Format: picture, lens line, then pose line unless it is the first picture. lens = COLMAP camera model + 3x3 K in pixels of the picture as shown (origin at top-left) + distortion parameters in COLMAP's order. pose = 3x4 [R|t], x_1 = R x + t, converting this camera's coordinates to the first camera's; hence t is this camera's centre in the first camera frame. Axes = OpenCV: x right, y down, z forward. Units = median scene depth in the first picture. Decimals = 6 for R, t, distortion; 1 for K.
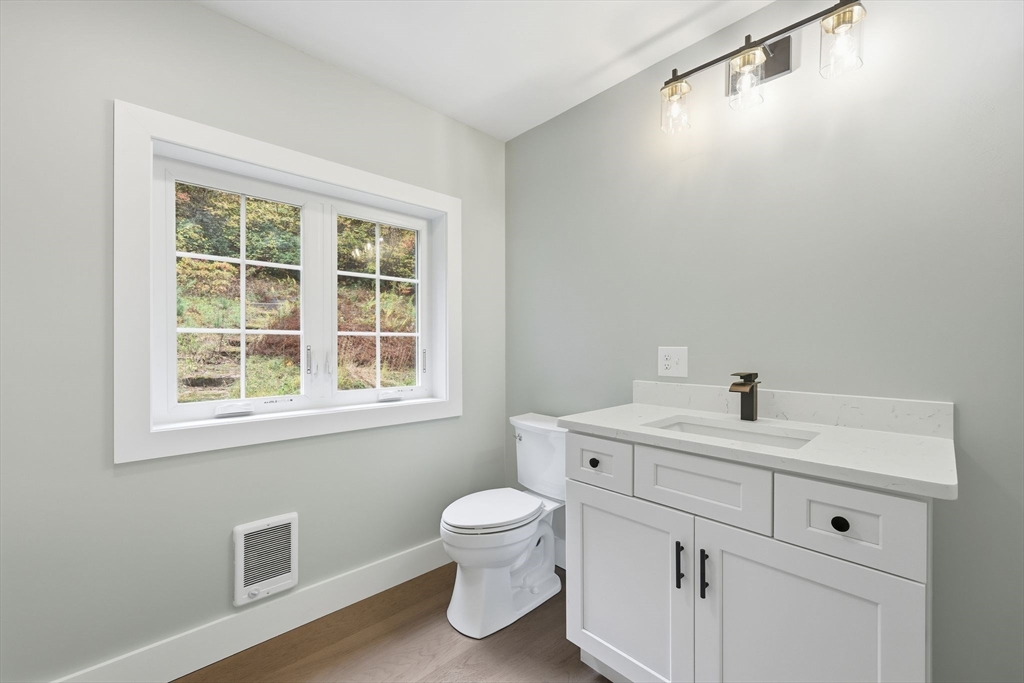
lens RADIAL K [[416.8, 0, 509.2], [0, 416.8, 345.4], [0, 0, 1]] dist [0.002369, 0.000210]
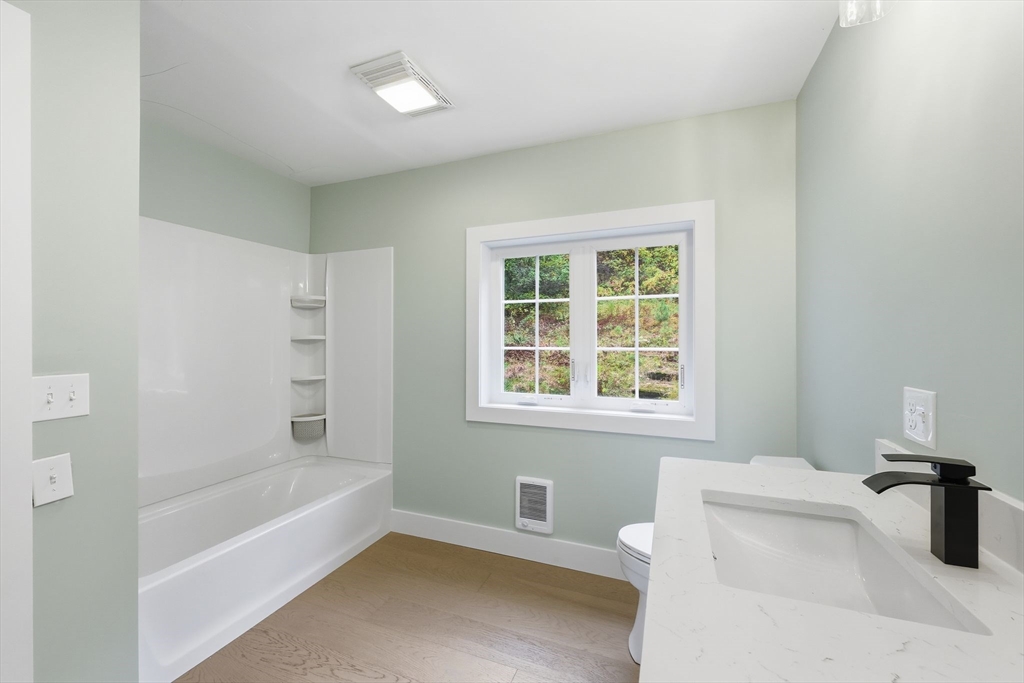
lens RADIAL K [[416.8, 0, 508.5], [0, 416.8, 339.9], [0, 0, 1]] dist [0.002369, 0.000210]
pose [[0.426554, -0.002621, -0.904458, 0.688983], [0.000064, 0.999996, -0.002867, -0.061964], [0.904462, 0.001165, 0.426552, 0.293438]]
